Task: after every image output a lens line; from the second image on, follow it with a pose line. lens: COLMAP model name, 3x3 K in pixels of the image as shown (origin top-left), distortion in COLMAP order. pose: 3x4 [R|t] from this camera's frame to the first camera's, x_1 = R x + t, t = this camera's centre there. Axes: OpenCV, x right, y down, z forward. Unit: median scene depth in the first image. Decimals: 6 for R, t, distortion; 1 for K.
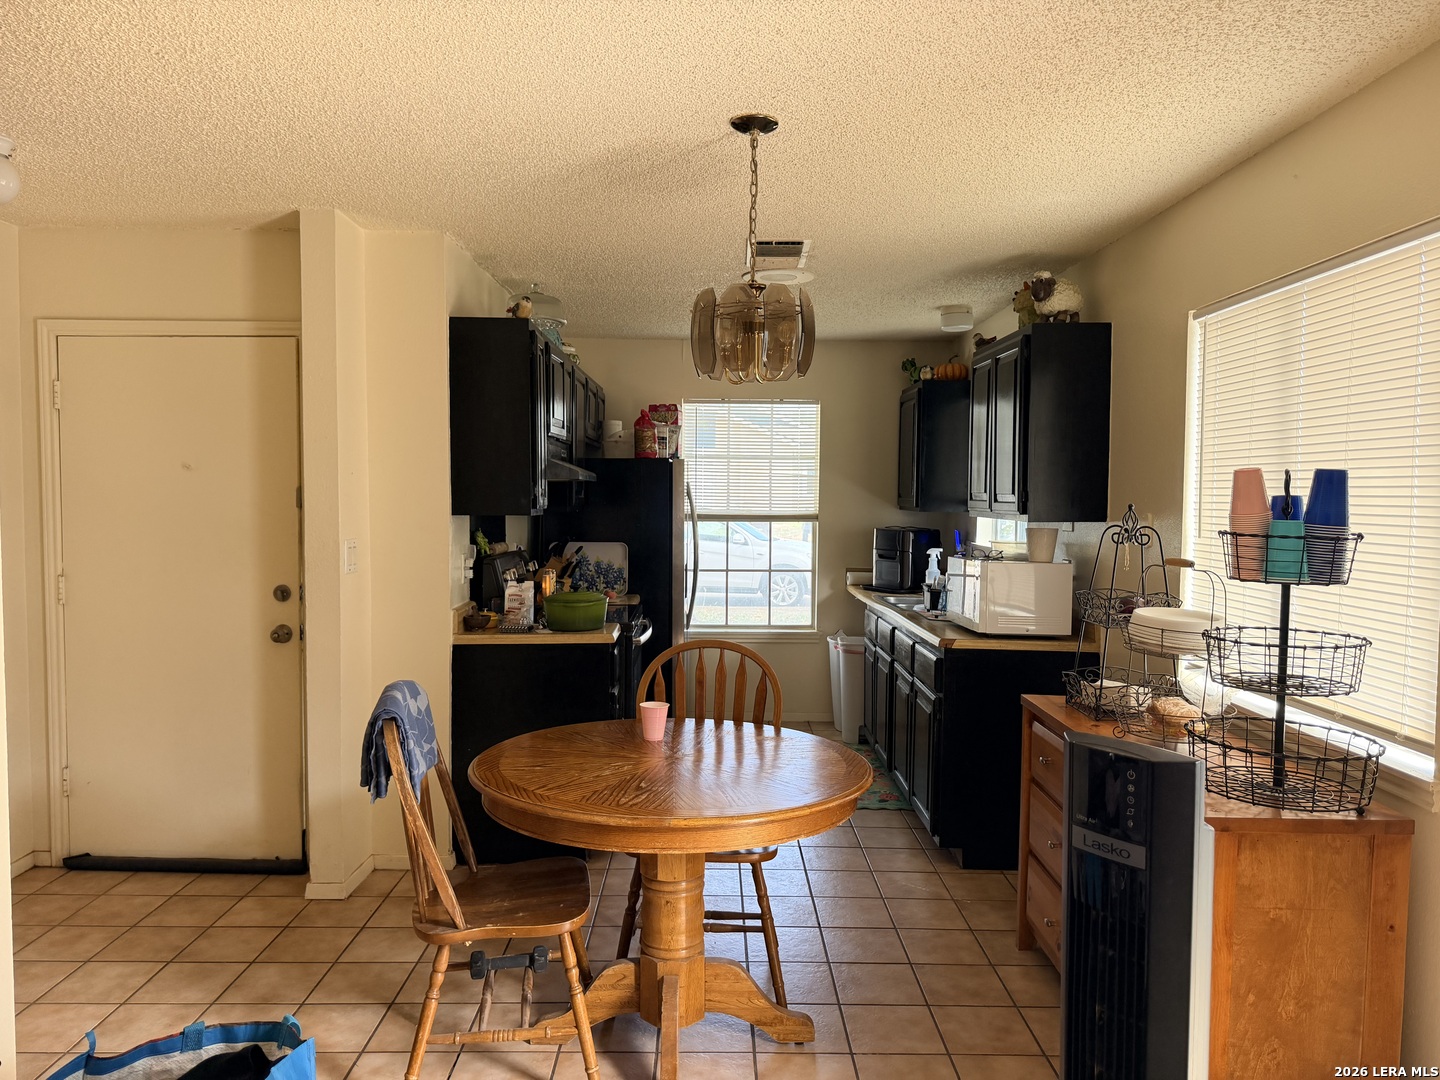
lens RADIAL K [[1006.7, 0, 714.0], [0, 1006.7, 534.8], [0, 0, 1]] dist [-0.003548, -0.006587]
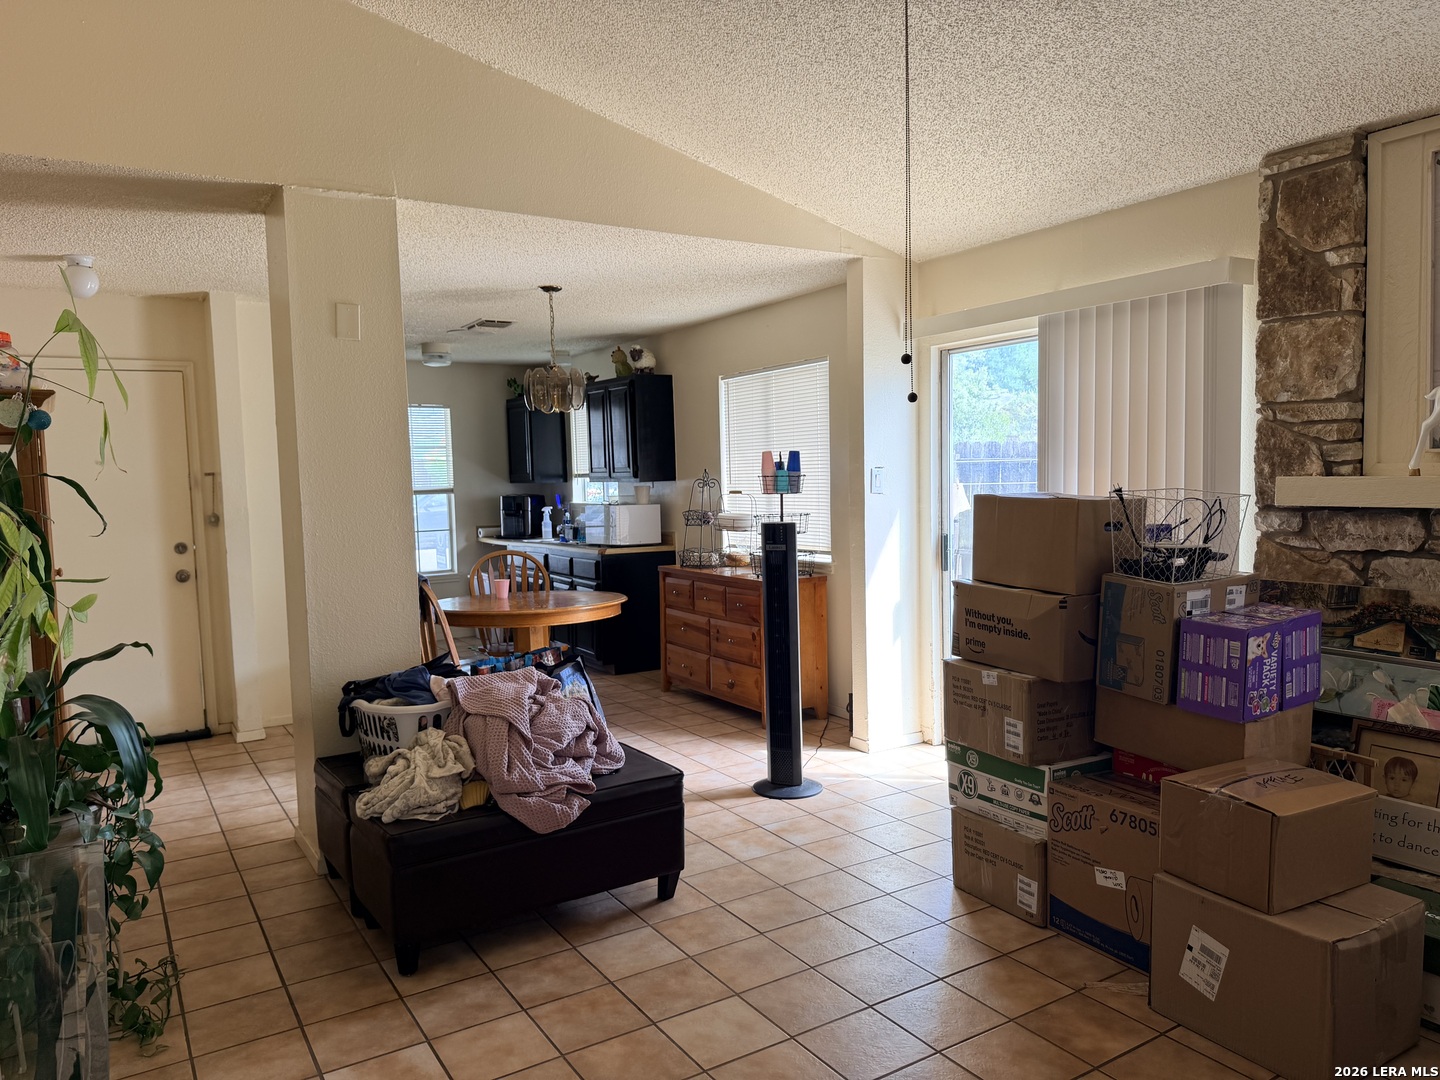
lens RADIAL K [[1006.7, 0, 720.8], [0, 1006.7, 548.0], [0, 0, 1]] dist [-0.003548, -0.006587]
pose [[0.847405, -0.065381, 0.526906, -0.573519], [0.052529, 0.997844, 0.039336, 0.045411], [-0.528342, -0.005656, 0.849013, -0.686085]]
